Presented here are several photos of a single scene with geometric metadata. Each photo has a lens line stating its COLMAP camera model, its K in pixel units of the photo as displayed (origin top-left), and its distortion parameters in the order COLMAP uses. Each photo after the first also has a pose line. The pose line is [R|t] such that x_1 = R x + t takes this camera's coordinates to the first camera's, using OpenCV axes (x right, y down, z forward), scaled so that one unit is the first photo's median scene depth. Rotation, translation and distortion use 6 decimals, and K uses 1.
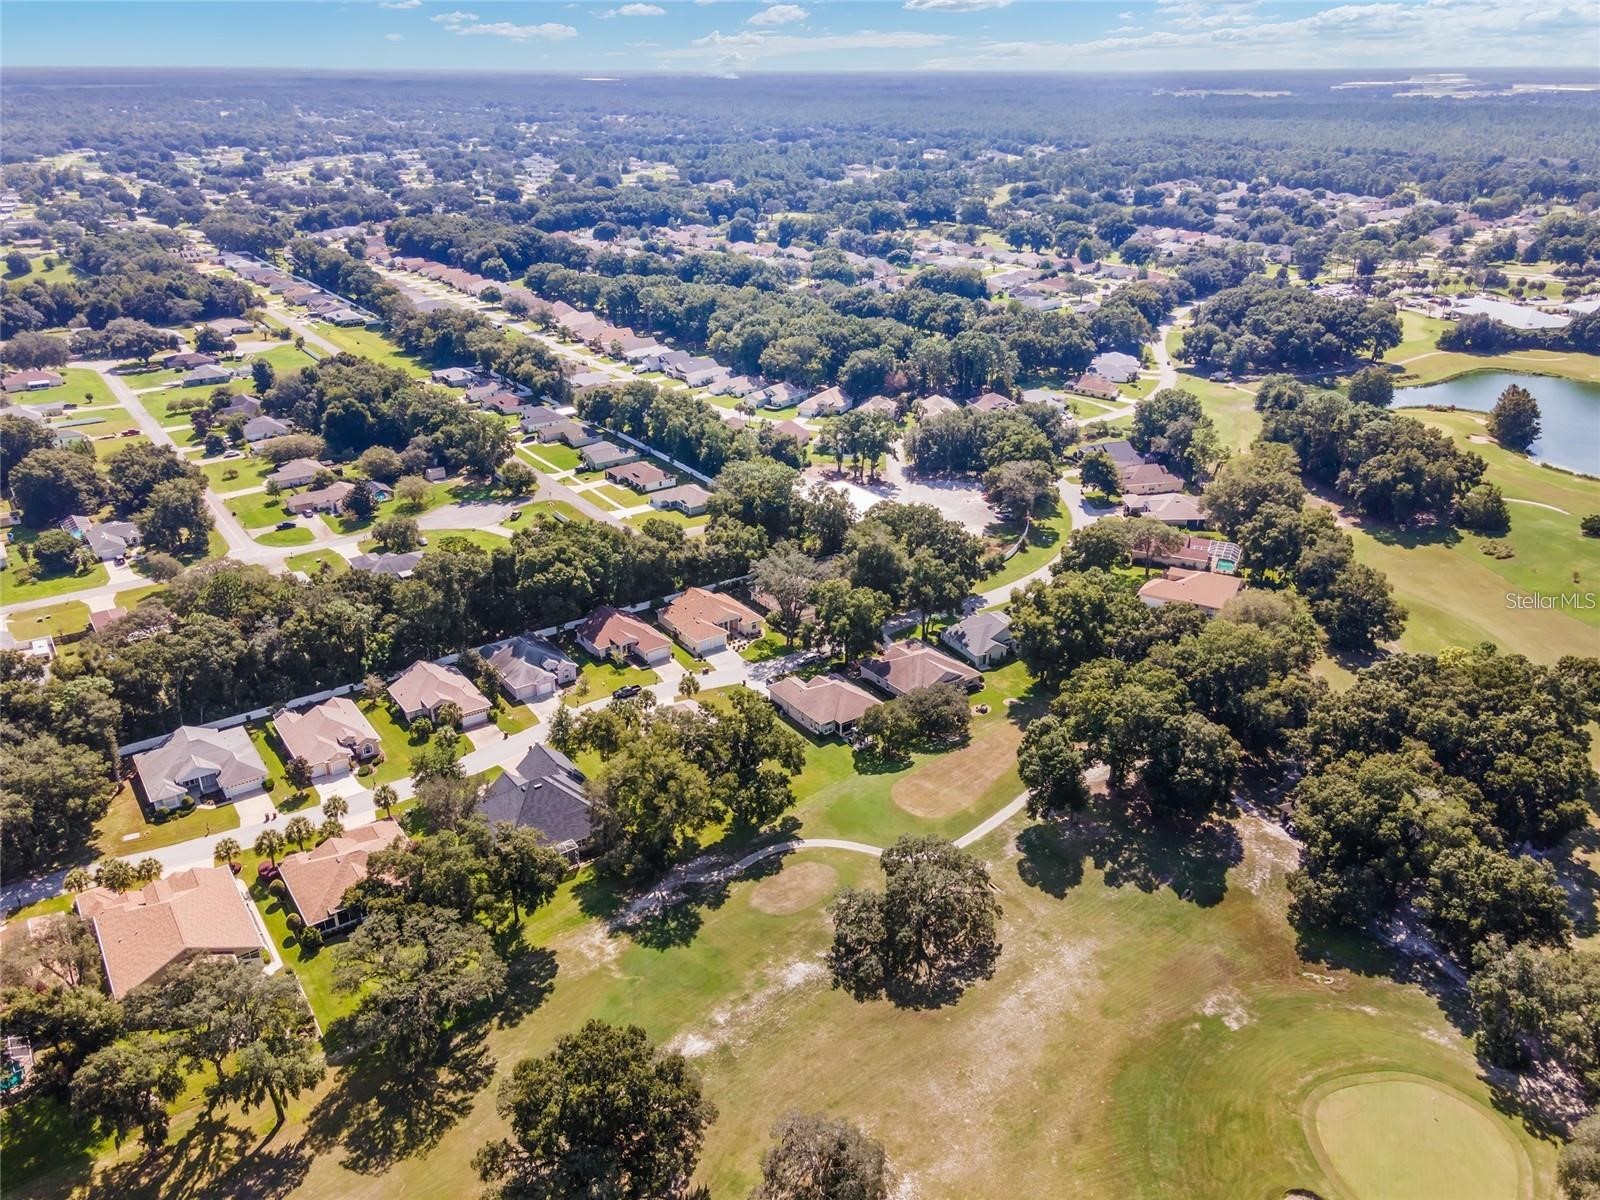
lens RADIAL K [[1174.4, 0, 800.0], [0, 1174.4, 600.0], [0, 0, 1]] dist [0.032688, 0.003025]
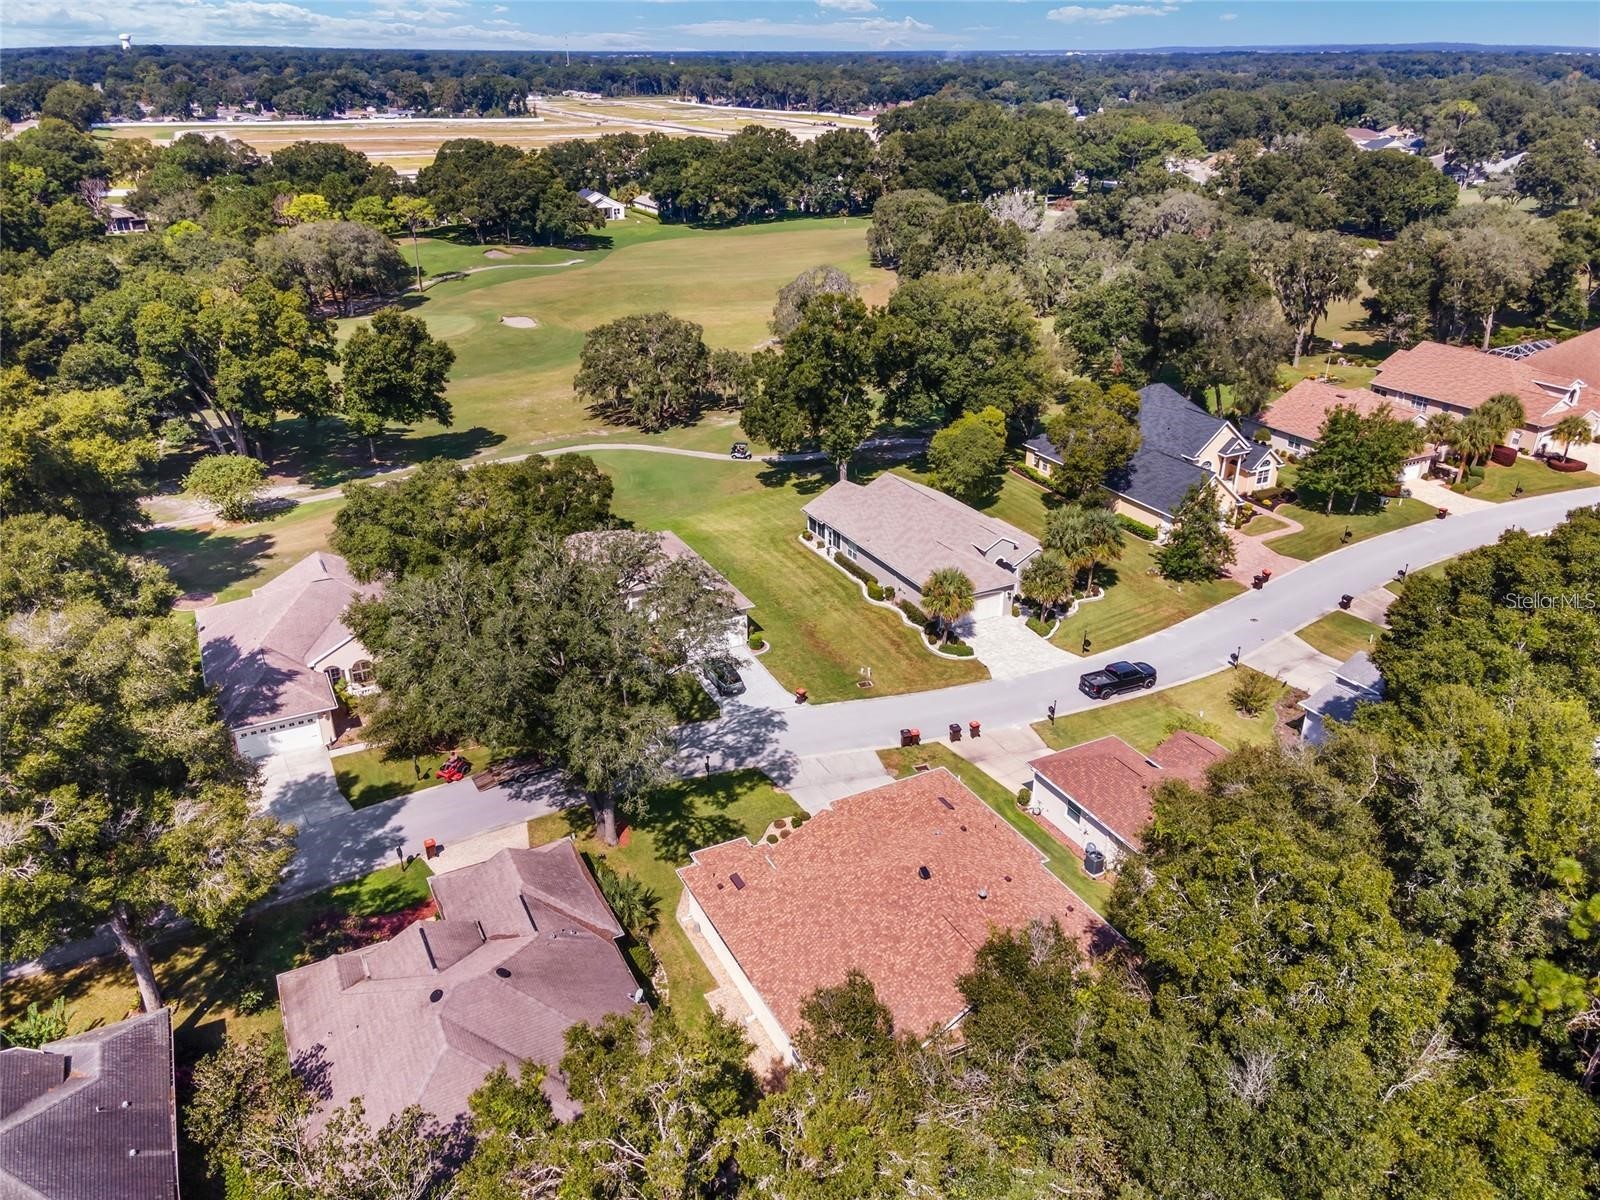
lens RADIAL K [[1174.4, 0, 800.0], [0, 1174.4, 600.0], [0, 0, 1]] dist [0.032688, 0.003025]
pose [[-0.990708, -0.059408, 0.122346, -0.063055], [0.052863, 0.660633, 0.748846, -0.155037], [-0.125313, 0.748355, -0.651354, 0.857798]]
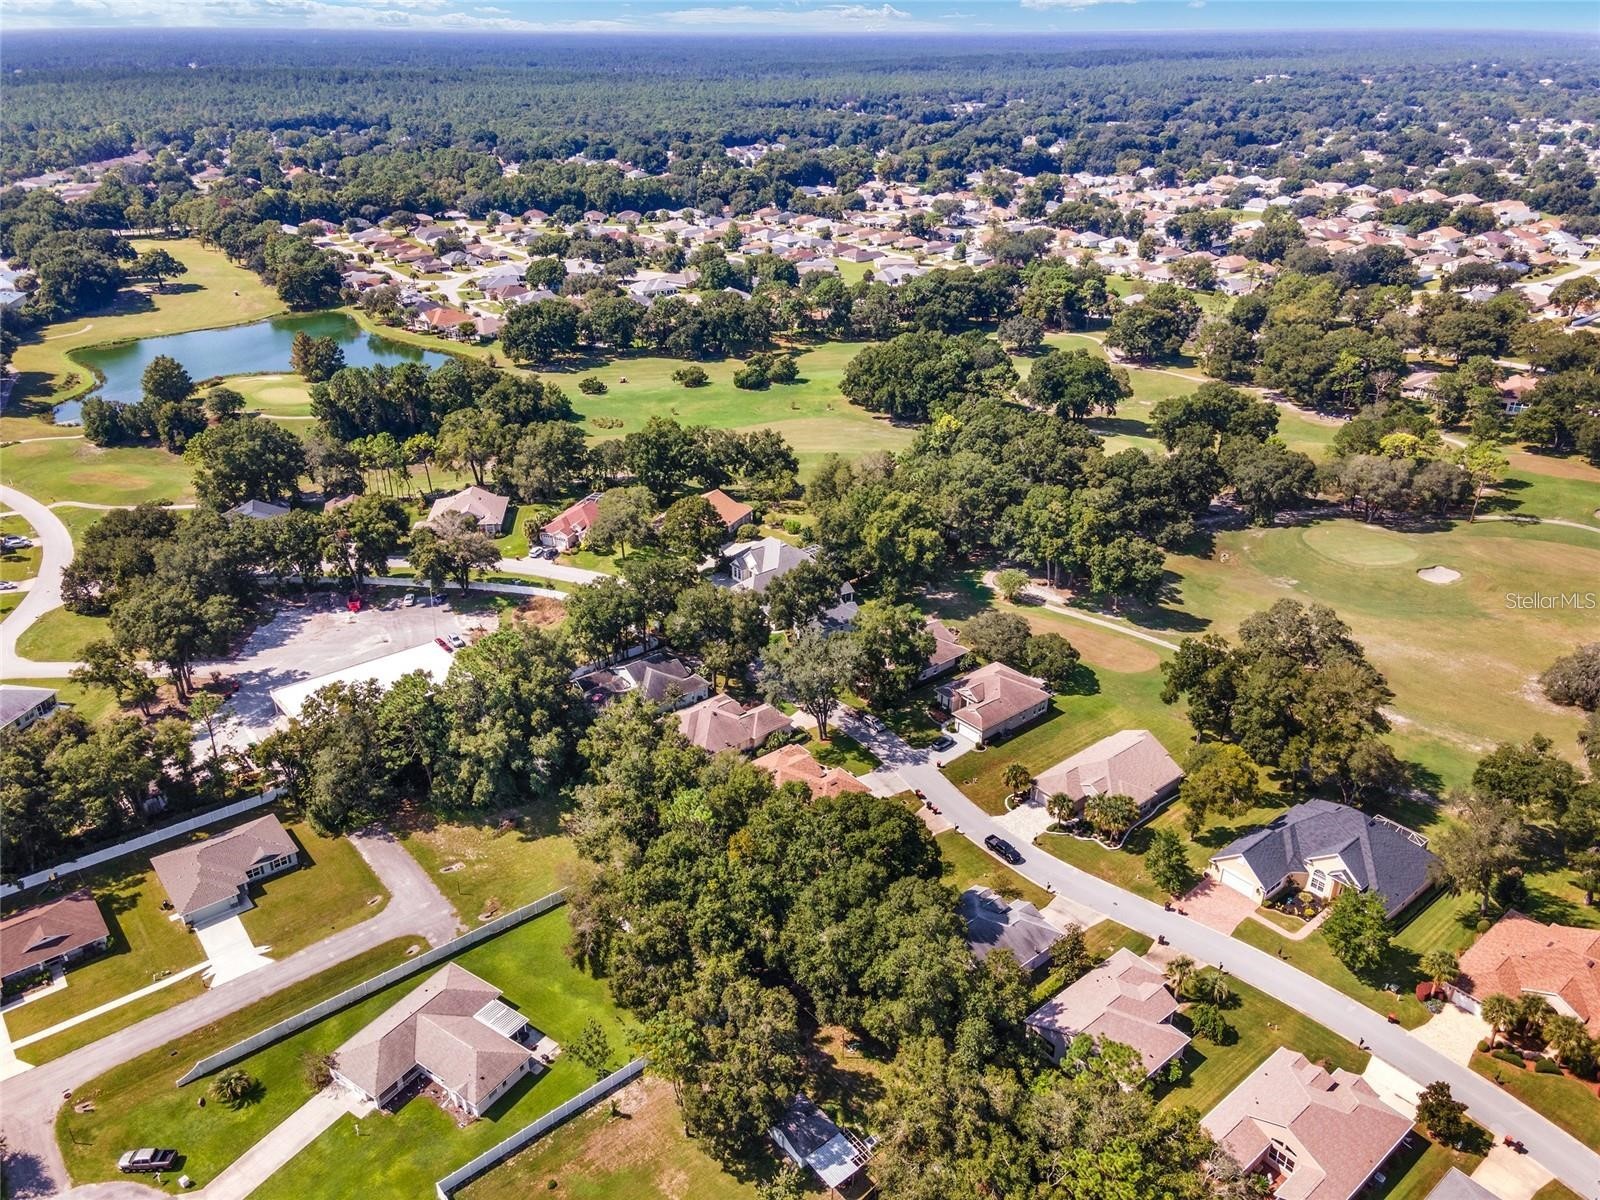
lens RADIAL K [[1174.4, 0, 800.0], [0, 1174.4, 600.0], [0, 0, 1]] dist [0.032688, 0.003025]
pose [[-0.081733, -0.435187, 0.896623, -0.504554], [0.394194, 0.812160, 0.430125, -0.287517], [-0.915386, 0.388598, 0.105168, 0.678606]]
